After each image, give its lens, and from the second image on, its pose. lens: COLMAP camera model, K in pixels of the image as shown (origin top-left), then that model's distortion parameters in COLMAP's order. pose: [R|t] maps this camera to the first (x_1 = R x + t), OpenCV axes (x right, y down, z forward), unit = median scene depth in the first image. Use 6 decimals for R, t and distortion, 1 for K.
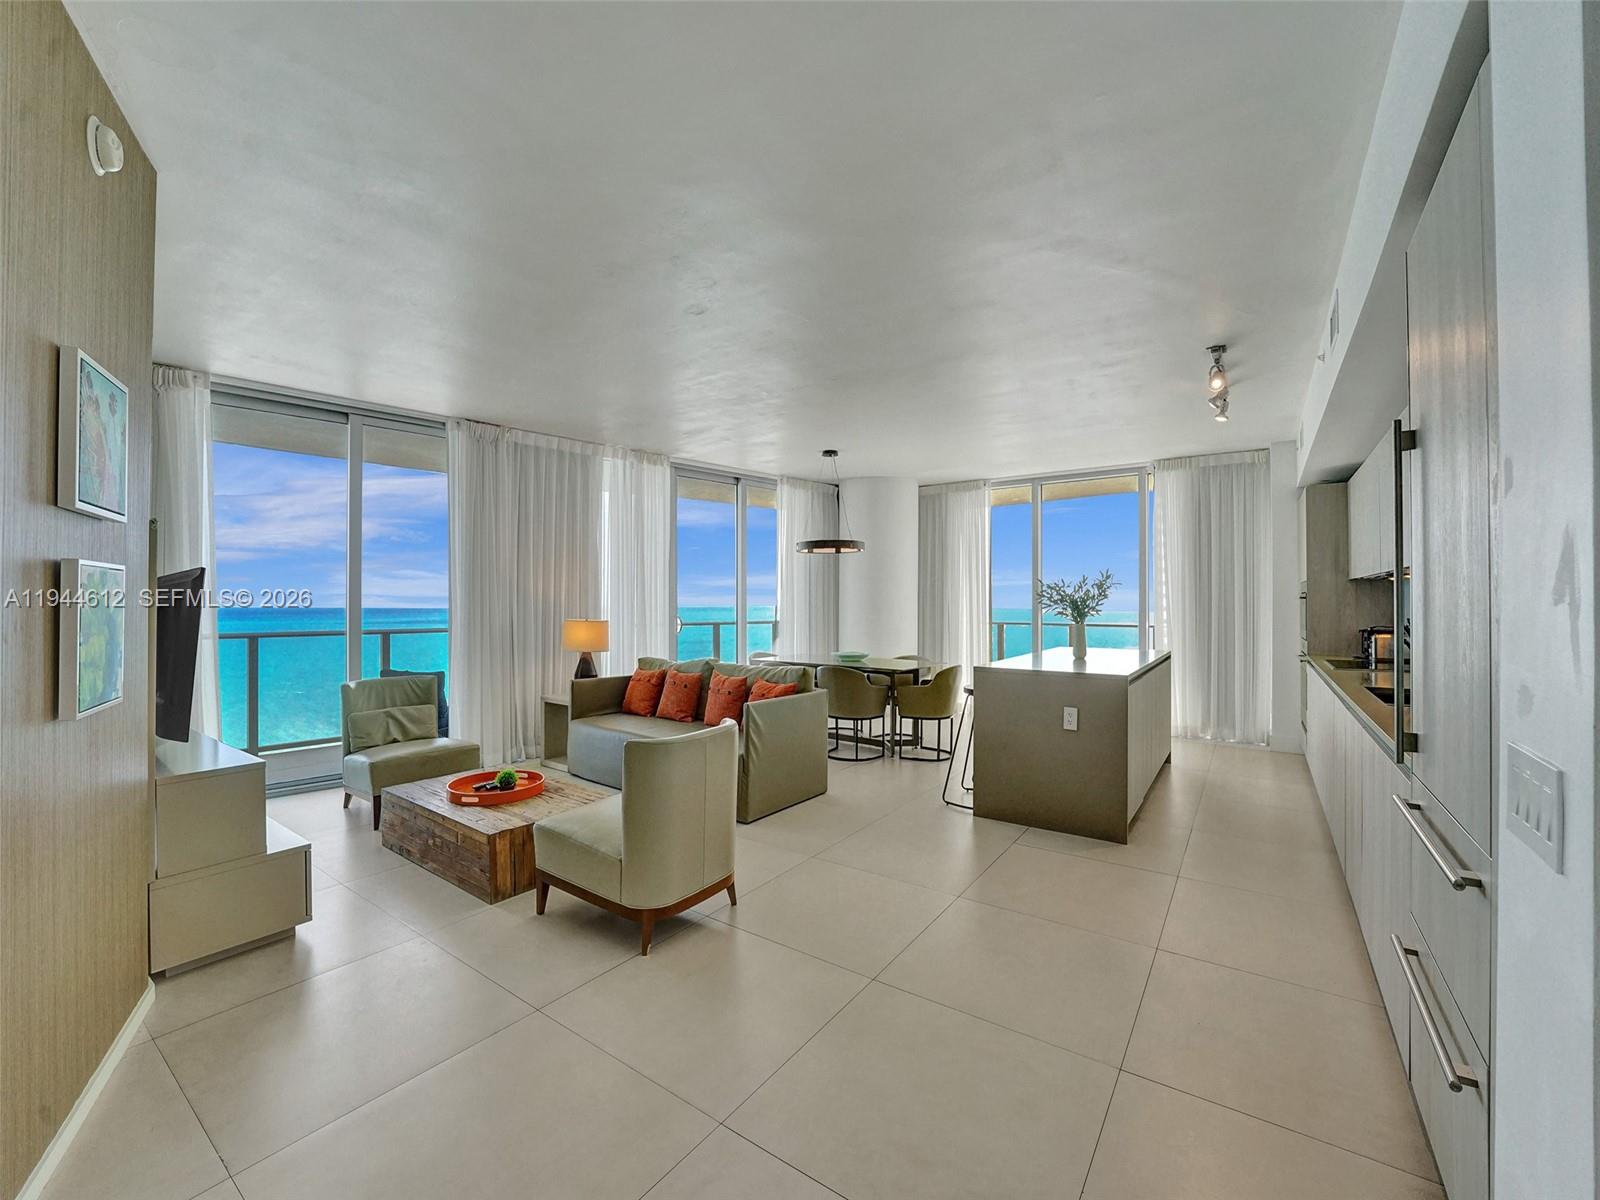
lens RADIAL K [[659.3, 0, 806.2], [0, 659.3, 611.4], [0, 0, 1]] dist [-0.029244, 0.004823]
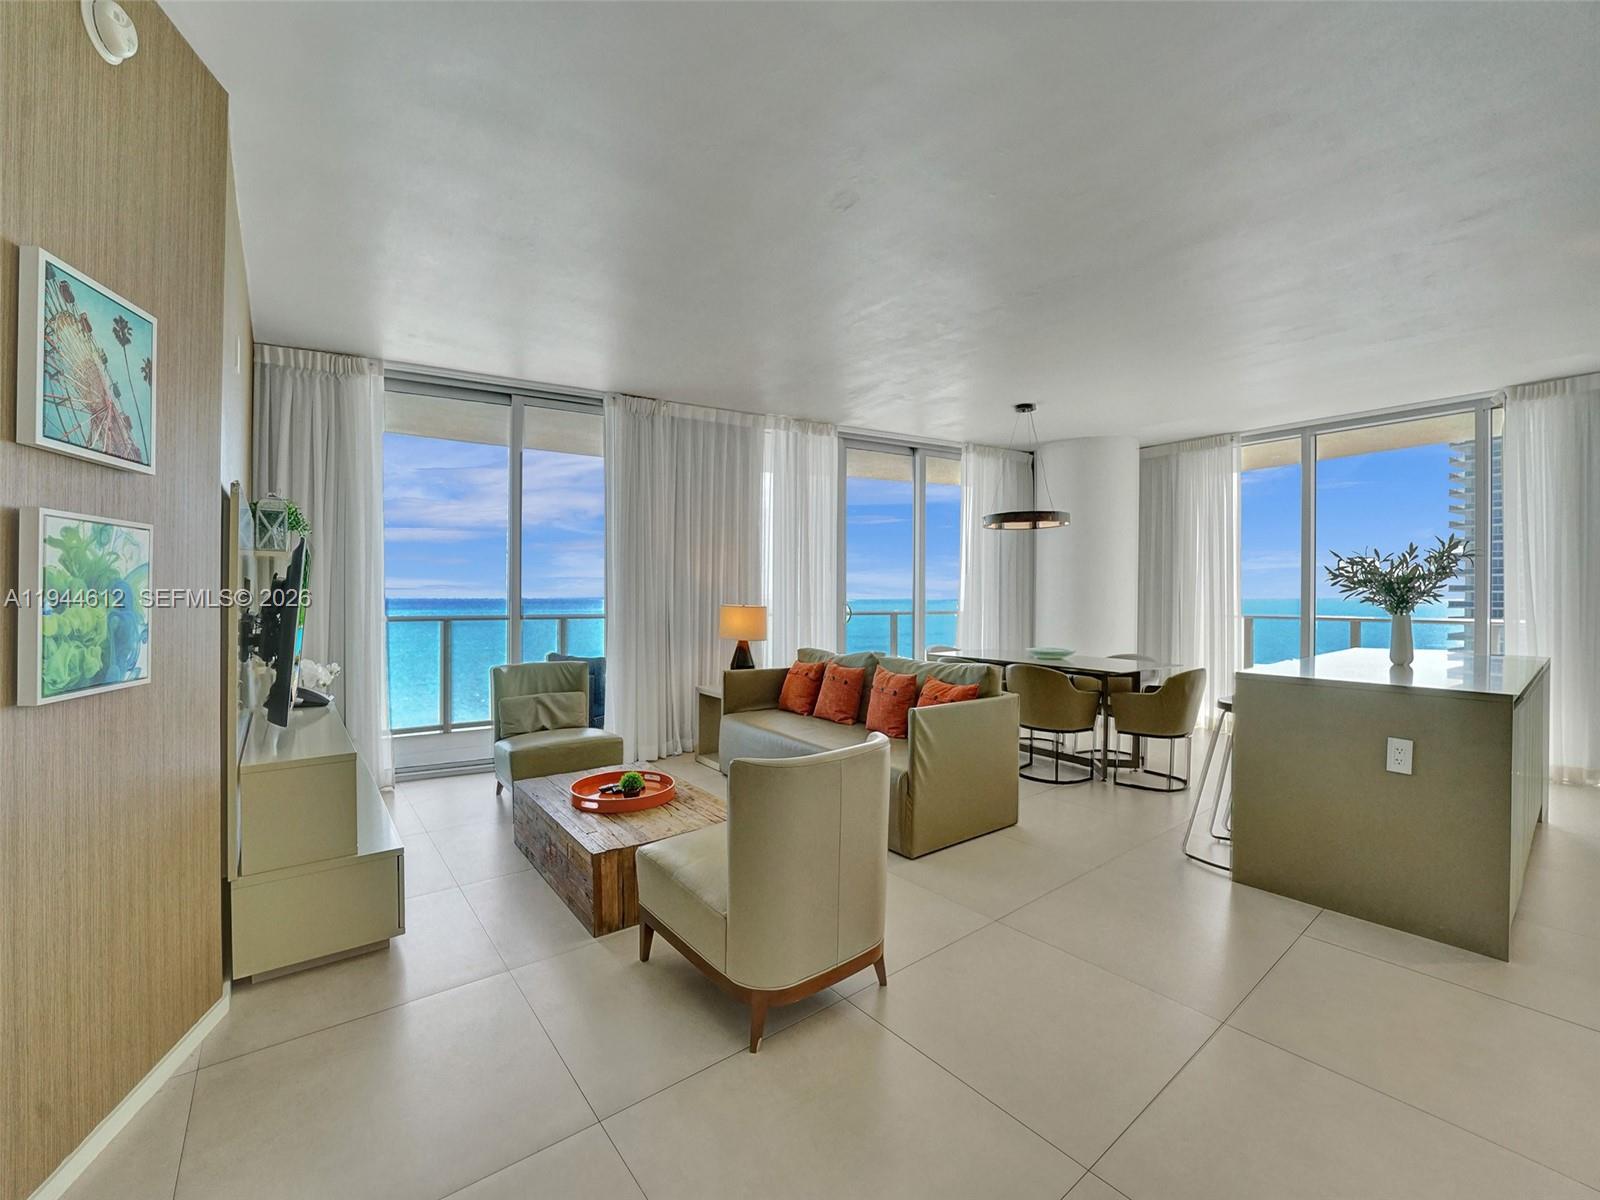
lens RADIAL K [[659.3, 0, 798.3], [0, 659.3, 606.6], [0, 0, 1]] dist [-0.029244, 0.004823]
pose [[0.957102, 0.007653, -0.289650, 0.004882], [-0.006452, 0.999966, 0.005099, 0.009761], [0.289680, -0.003012, 0.957119, 0.151495]]
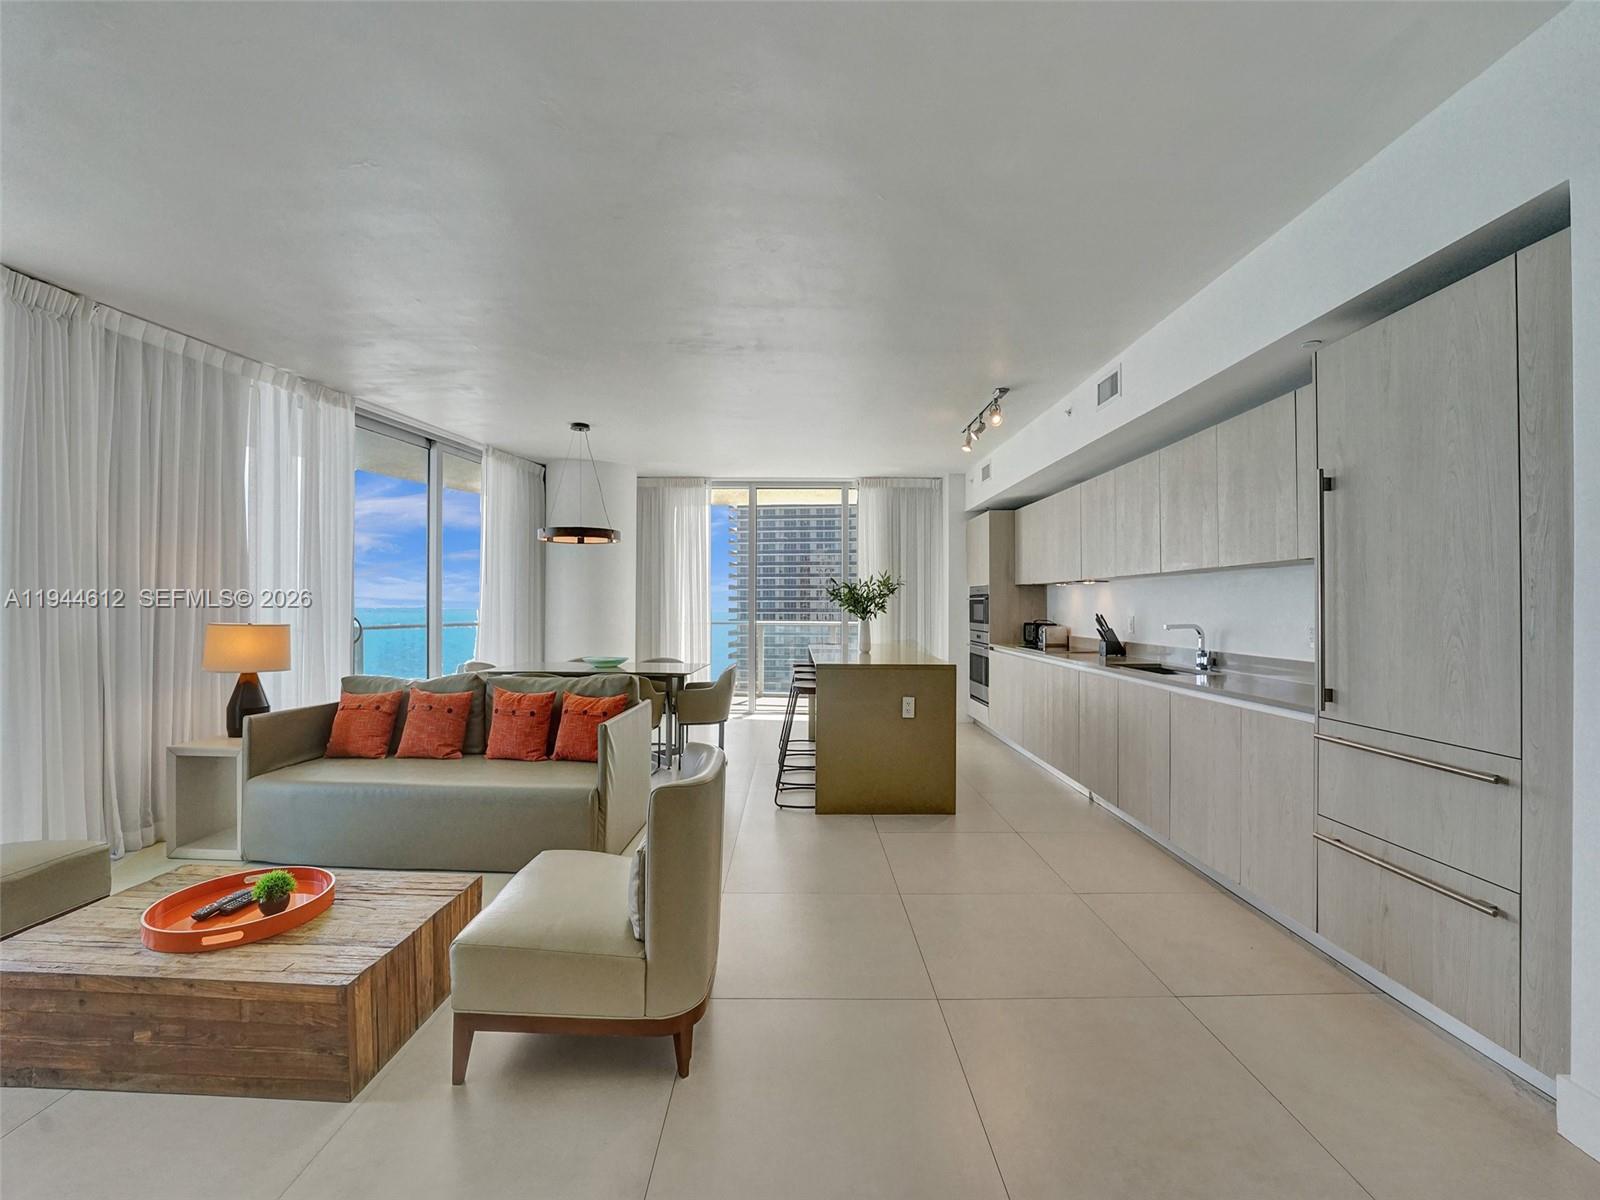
lens RADIAL K [[659.3, 0, 799.9], [0, 659.3, 613.4], [0, 0, 1]] dist [-0.029244, 0.004823]
pose [[0.816612, -0.004229, 0.577171, -0.271200], [0.004036, 0.999991, 0.001616, 0.004191], [-0.577172, 0.001010, 0.816622, 0.160843]]
